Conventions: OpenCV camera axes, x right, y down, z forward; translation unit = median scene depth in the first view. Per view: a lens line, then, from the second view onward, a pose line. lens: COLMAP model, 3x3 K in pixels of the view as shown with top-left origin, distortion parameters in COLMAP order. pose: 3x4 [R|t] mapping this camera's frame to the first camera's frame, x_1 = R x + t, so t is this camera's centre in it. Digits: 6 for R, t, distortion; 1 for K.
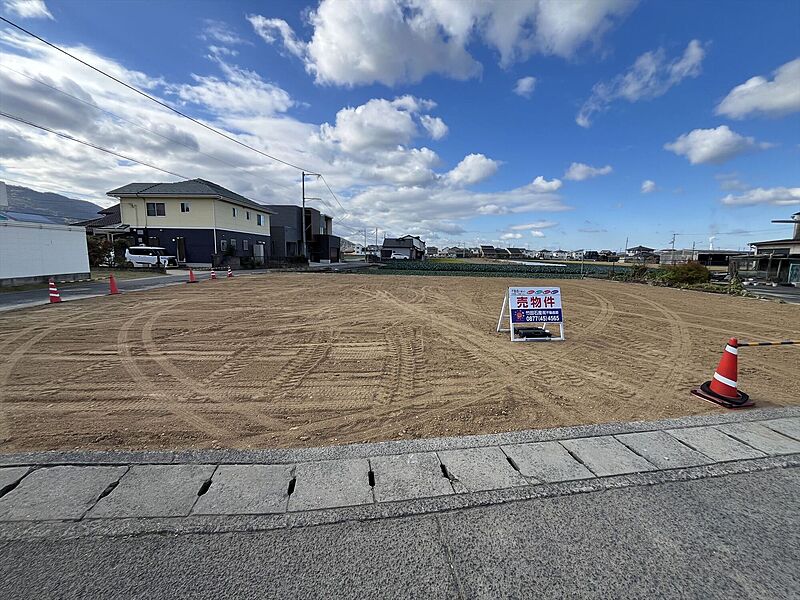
lens RADIAL K [[327.2, 0, 401.6], [0, 327.2, 300.9], [0, 0, 1]] dist [-0.001420, -0.000201]
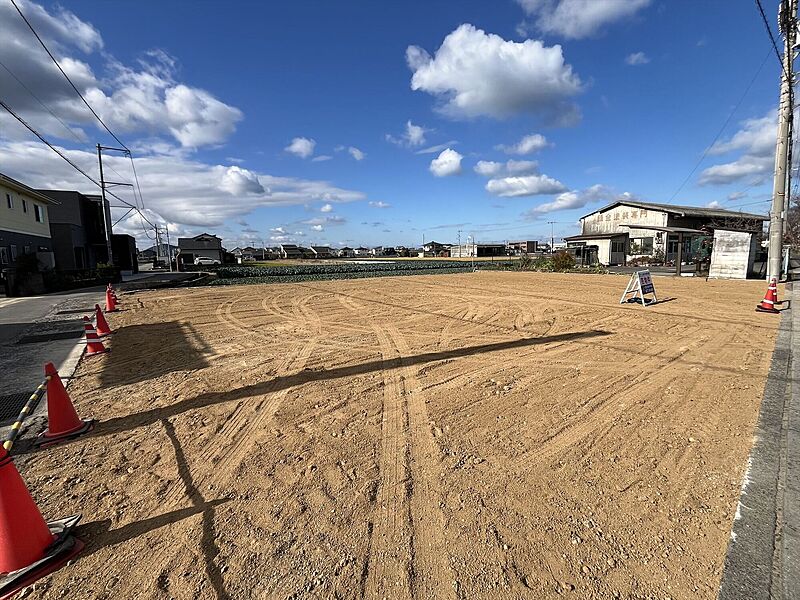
lens RADIAL K [[375.8, 0, 397.1], [0, 375.8, 307.0], [0, 0, 1]] dist [0.006727, 0.003247]
pose [[0.838451, -0.112654, 0.533207, -0.322593], [0.113625, 0.993036, 0.031133, -0.011797], [-0.533001, 0.034482, 0.845412, 0.008770]]
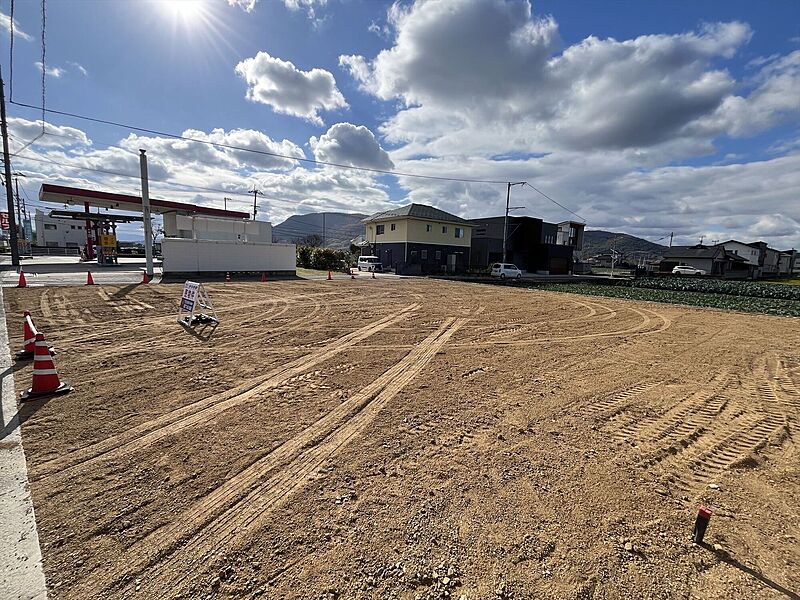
lens RADIAL K [[327.2, 0, 398.2], [0, 327.2, 308.5], [0, 0, 1]] dist [-0.001420, -0.000201]
pose [[0.653857, 0.124513, -0.746303, 0.377508], [-0.128510, 0.990311, 0.052631, -0.027104], [0.745625, 0.061494, 0.663523, 0.139828]]
